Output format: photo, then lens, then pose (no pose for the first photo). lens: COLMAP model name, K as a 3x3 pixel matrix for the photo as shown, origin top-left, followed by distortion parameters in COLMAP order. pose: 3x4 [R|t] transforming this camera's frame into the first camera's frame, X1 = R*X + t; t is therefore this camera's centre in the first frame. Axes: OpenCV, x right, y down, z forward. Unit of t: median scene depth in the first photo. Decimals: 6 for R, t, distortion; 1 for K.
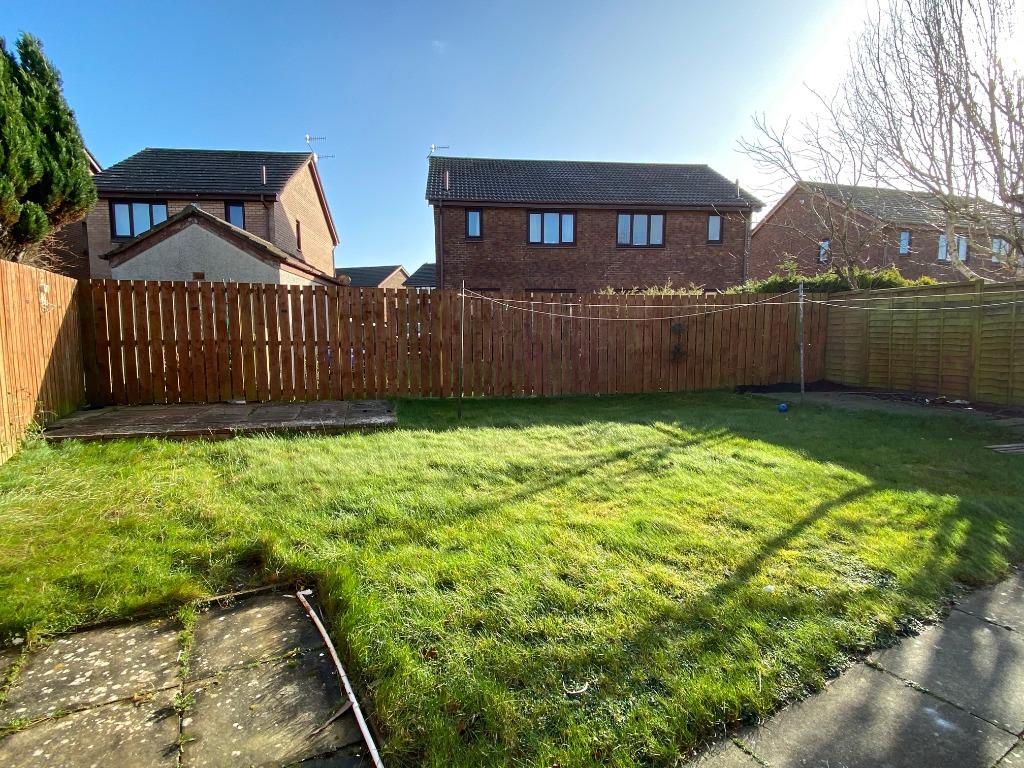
lens RADIAL K [[570.4, 0, 512.0], [0, 570.4, 384.0], [0, 0, 1]] dist [0.002058, 0.000302]
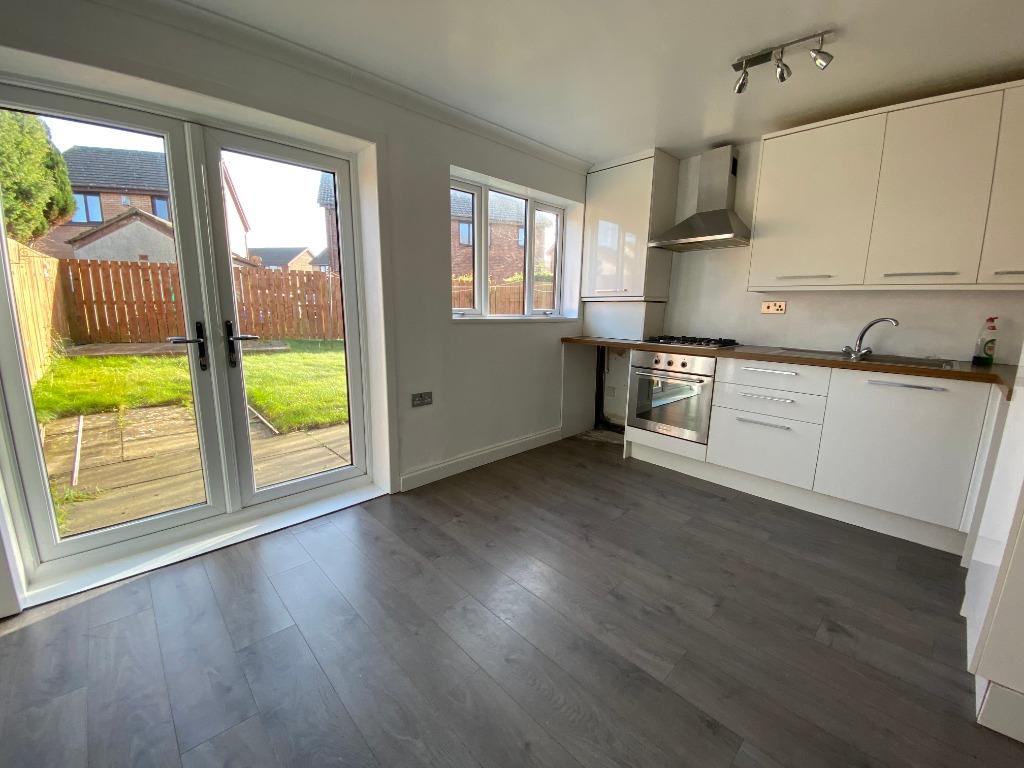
lens RADIAL K [[410.3, 0, 512.0], [0, 410.3, 384.0], [0, 0, 1]] dist [-0.026177, -0.000143]
pose [[0.965833, -0.029947, 0.257431, 0.094305], [0.003824, 0.994840, 0.101384, 0.035186], [-0.259139, -0.096935, 0.960963, -0.275873]]
